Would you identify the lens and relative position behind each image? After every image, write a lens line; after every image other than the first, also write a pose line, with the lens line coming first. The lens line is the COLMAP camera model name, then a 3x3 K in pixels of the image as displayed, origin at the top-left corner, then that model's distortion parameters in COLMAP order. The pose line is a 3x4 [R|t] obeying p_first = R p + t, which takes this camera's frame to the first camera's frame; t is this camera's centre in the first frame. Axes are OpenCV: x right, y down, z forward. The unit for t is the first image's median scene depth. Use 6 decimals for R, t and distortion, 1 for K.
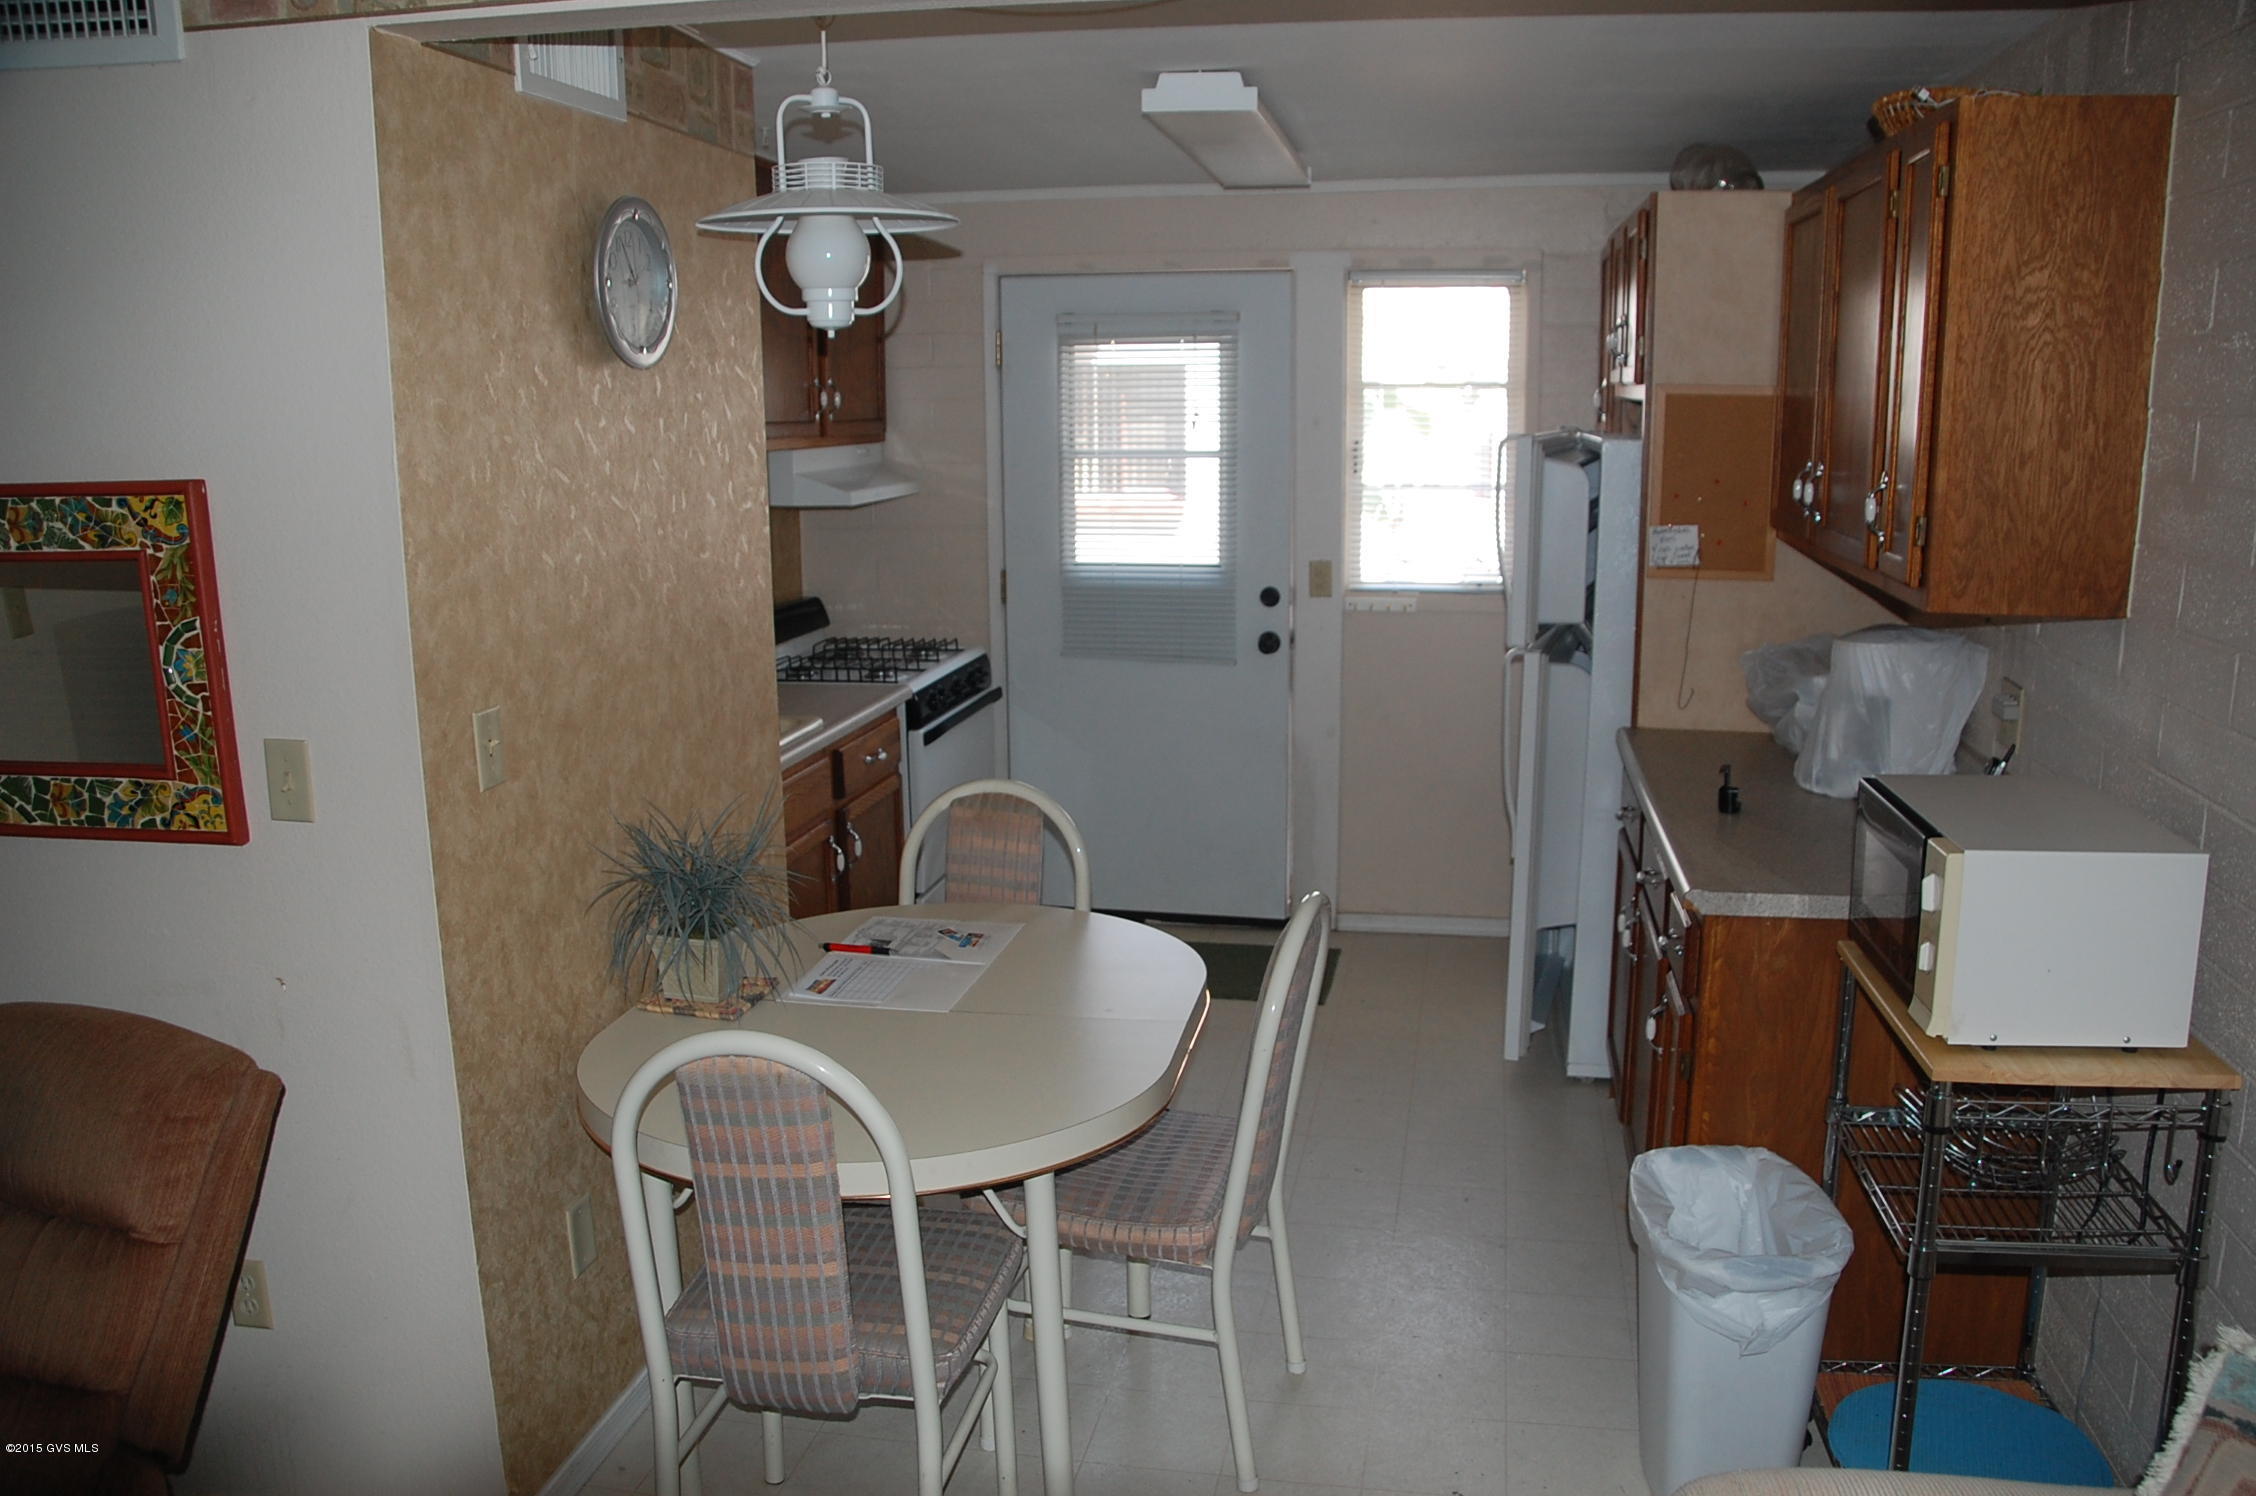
lens RADIAL K [[1797.3, 0, 1120.2], [0, 1797.3, 788.7], [0, 0, 1]] dist [-0.142518, 0.080657]
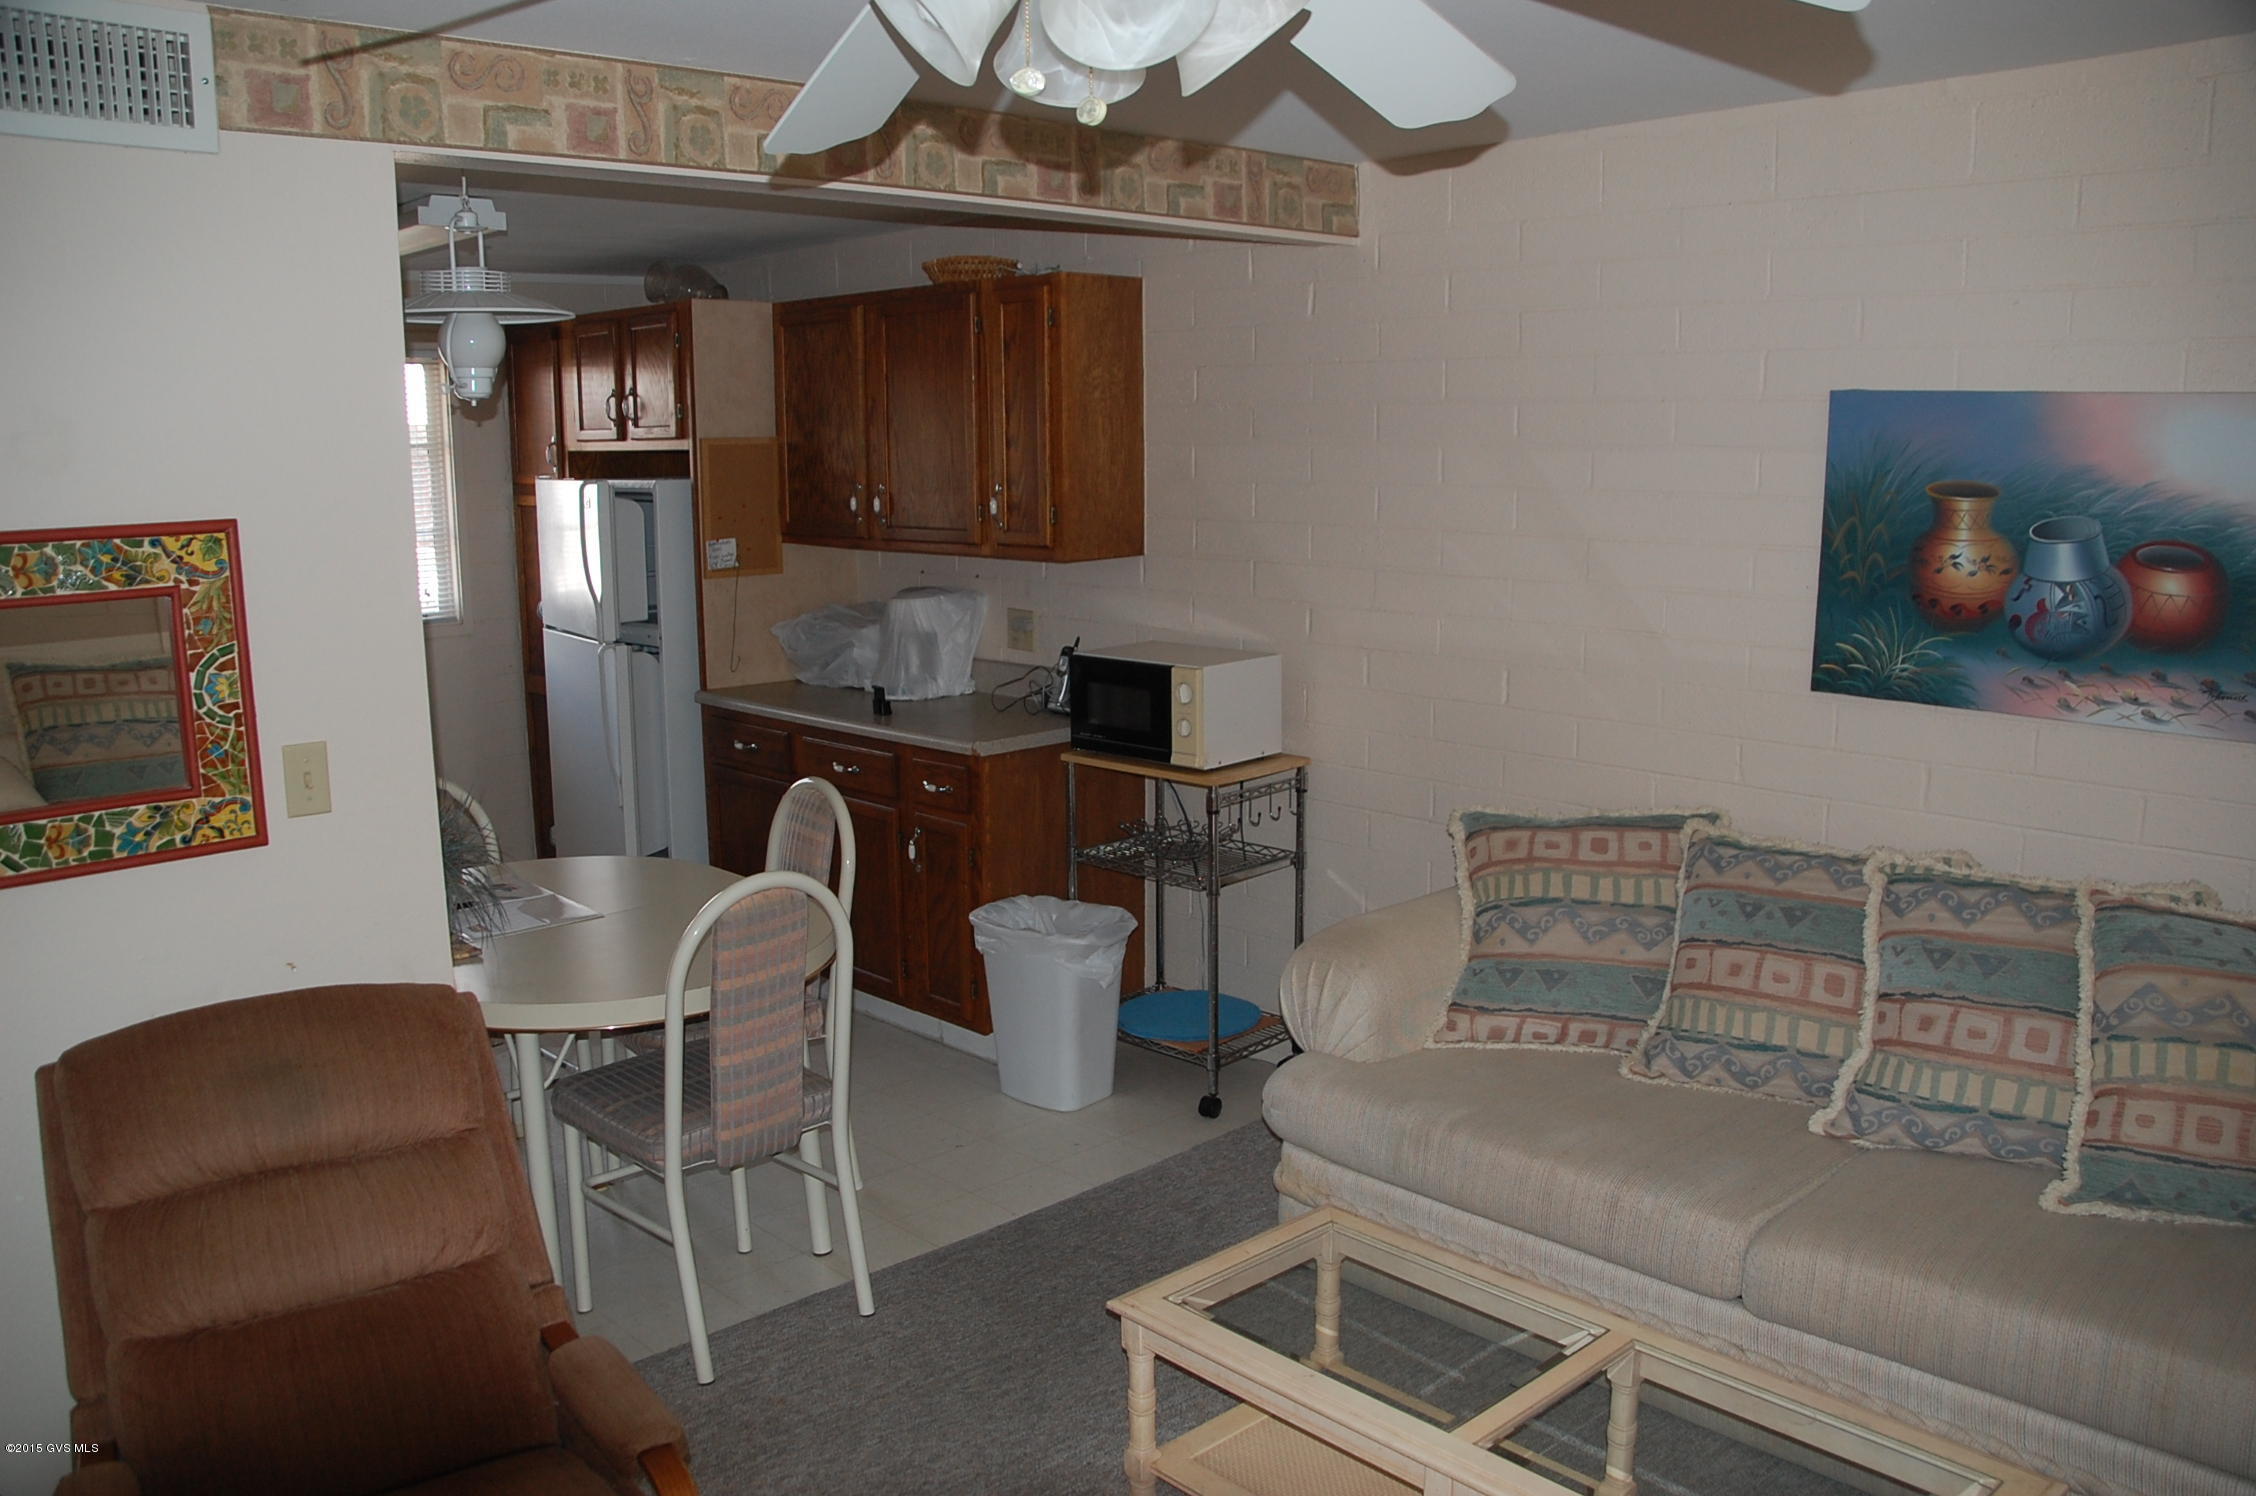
lens RADIAL K [[1797.3, 0, 1131.1], [0, 1797.3, 750.8], [0, 0, 1]] dist [-0.142518, 0.080657]
pose [[0.580641, -0.141068, 0.801845, -0.899659], [0.184679, 0.982023, 0.039035, 0.026648], [-0.792937, 0.125418, 0.596256, -0.094051]]
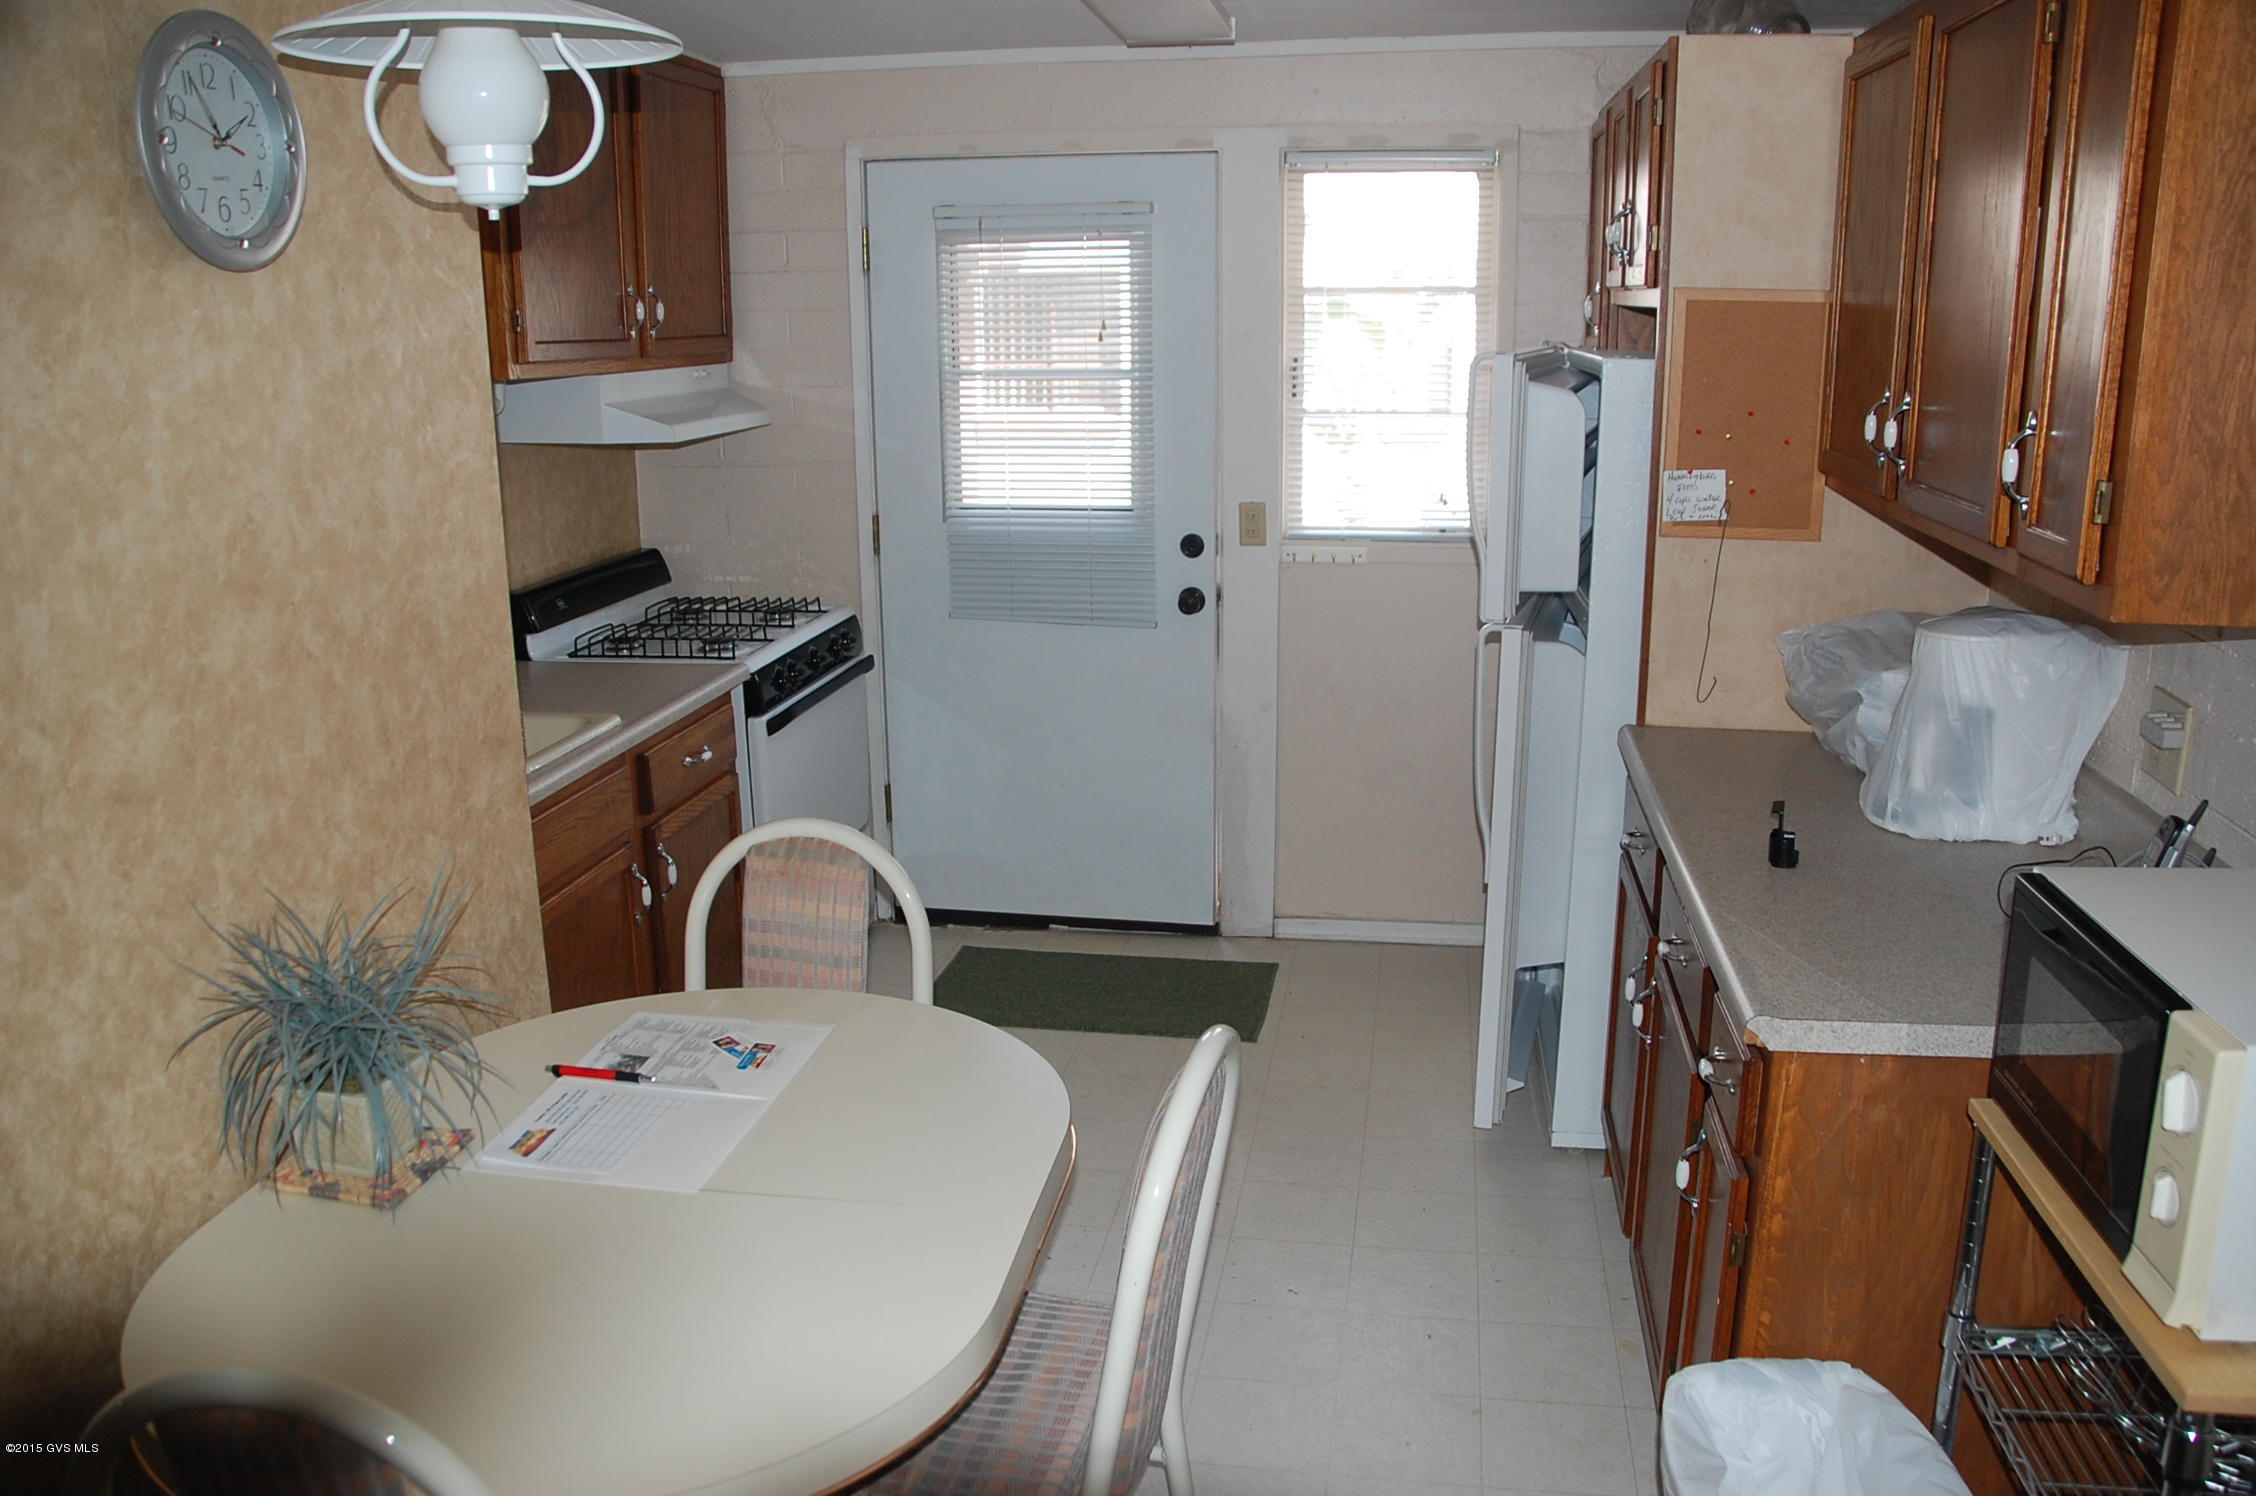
lens RADIAL K [[1797.3, 0, 1124.0], [0, 1797.3, 782.2], [0, 0, 1]] dist [-0.142518, 0.080657]
pose [[0.999606, -0.007993, 0.026888, 0.054314], [0.006794, 0.998991, 0.044383, -0.065741], [-0.027216, -0.044183, 0.998653, 0.309740]]
